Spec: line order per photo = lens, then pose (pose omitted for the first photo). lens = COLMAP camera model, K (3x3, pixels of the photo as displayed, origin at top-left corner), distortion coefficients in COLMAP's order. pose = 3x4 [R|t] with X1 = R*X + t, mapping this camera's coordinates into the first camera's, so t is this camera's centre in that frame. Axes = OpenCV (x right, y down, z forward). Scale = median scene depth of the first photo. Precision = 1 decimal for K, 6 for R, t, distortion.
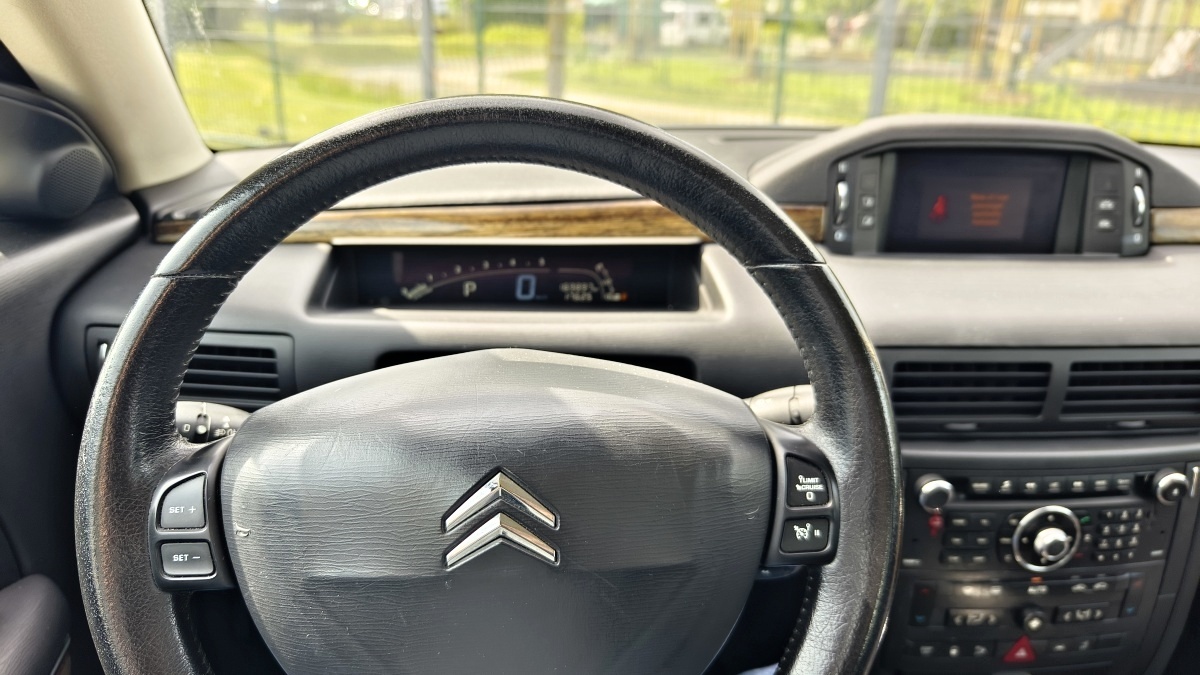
lens RADIAL K [[849.7, 0, 582.4], [0, 849.7, 348.2], [0, 0, 1]] dist [-0.010275, -0.004972]
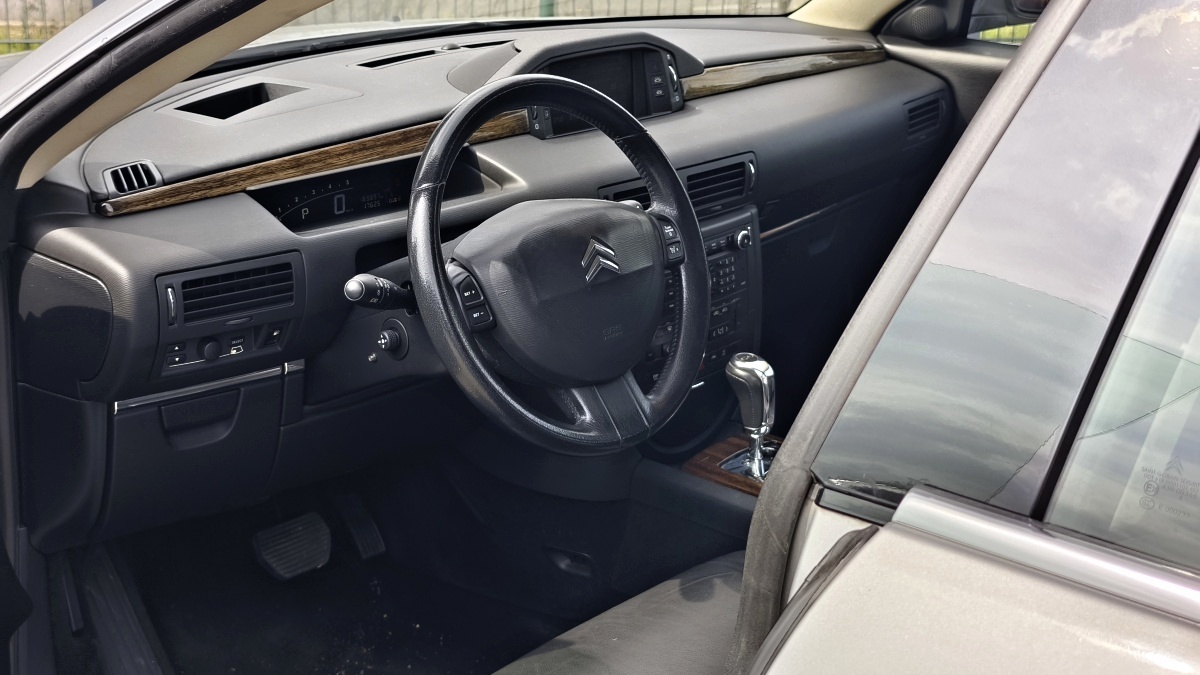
lens RADIAL K [[1729.6, 0, 600.0], [0, 1729.6, 337.5], [0, 0, 1]] dist [-0.014378, -0.010470]
pose [[0.738176, -0.230295, 0.634082, -1.717539], [0.247381, 0.966857, 0.063165, 0.063708], [-0.627613, 0.110232, 0.770682, -1.436201]]
